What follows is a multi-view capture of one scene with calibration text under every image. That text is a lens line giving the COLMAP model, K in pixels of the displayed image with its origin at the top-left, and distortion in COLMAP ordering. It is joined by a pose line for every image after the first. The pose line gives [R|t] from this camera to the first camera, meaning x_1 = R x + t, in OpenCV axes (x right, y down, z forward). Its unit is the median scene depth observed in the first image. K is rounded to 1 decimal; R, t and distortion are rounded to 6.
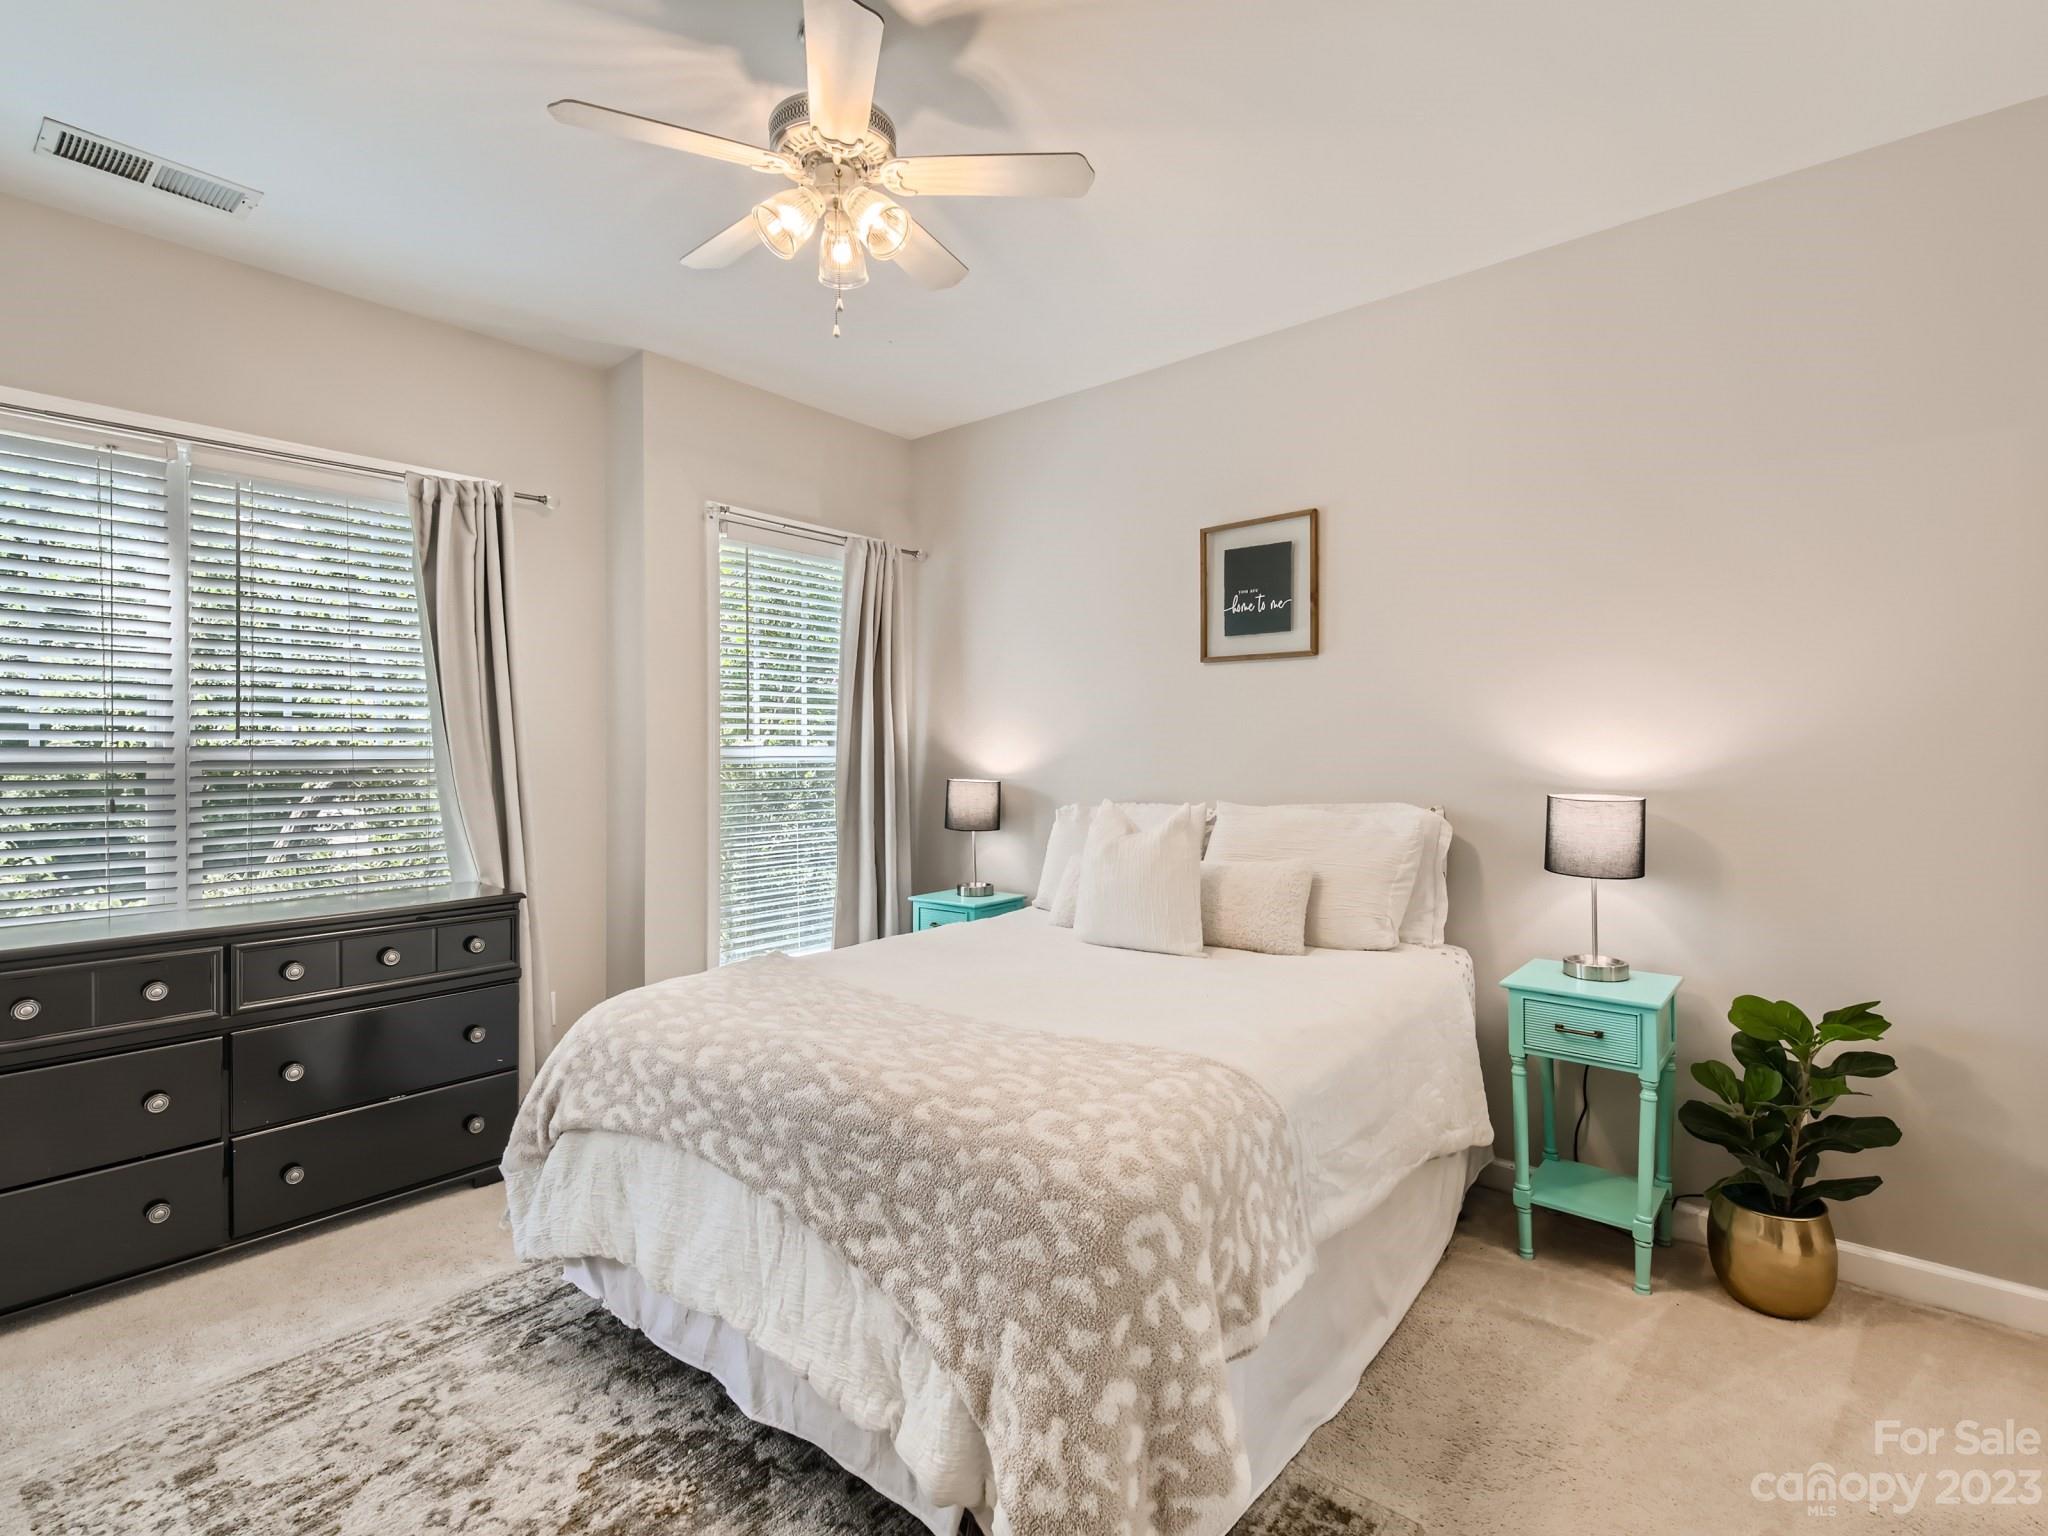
lens RADIAL K [[977.2, 0, 1018.9], [0, 977.2, 759.0], [0, 0, 1]] dist [0.016064, -0.001468]
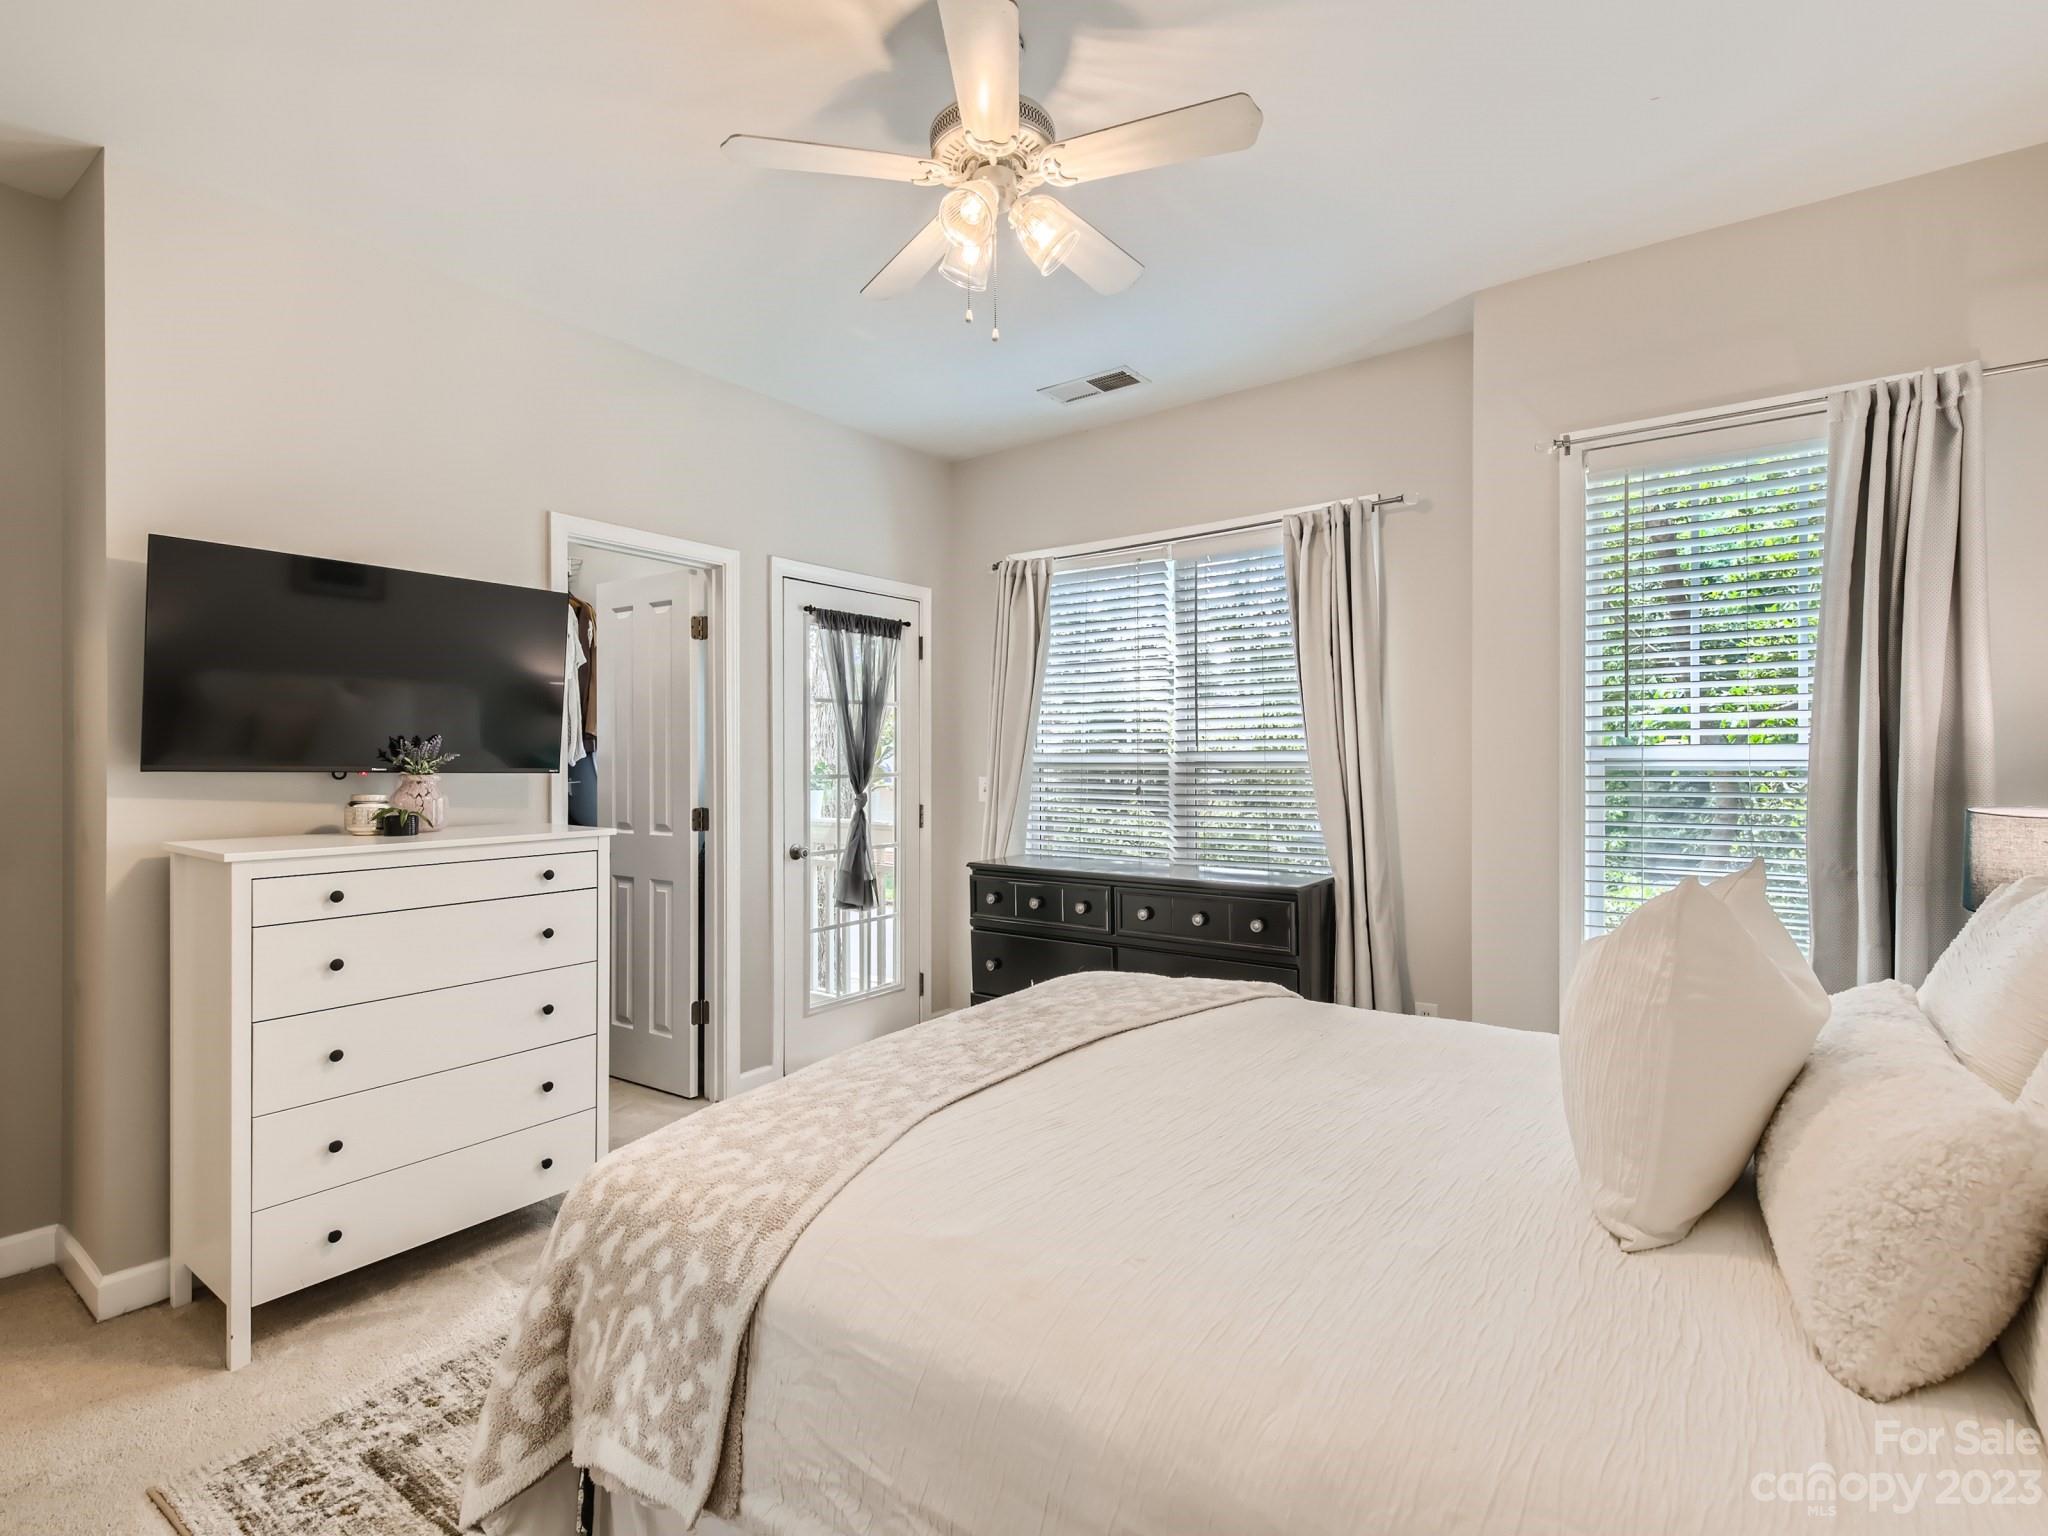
lens RADIAL K [[977.2, 0, 1018.9], [0, 977.2, 759.0], [0, 0, 1]] dist [0.016064, -0.001468]
pose [[0.106393, 0.006915, -0.994300, 0.489560], [0.003248, 0.999968, 0.007302, -0.011812], [0.994319, -0.004006, 0.106367, 0.548195]]
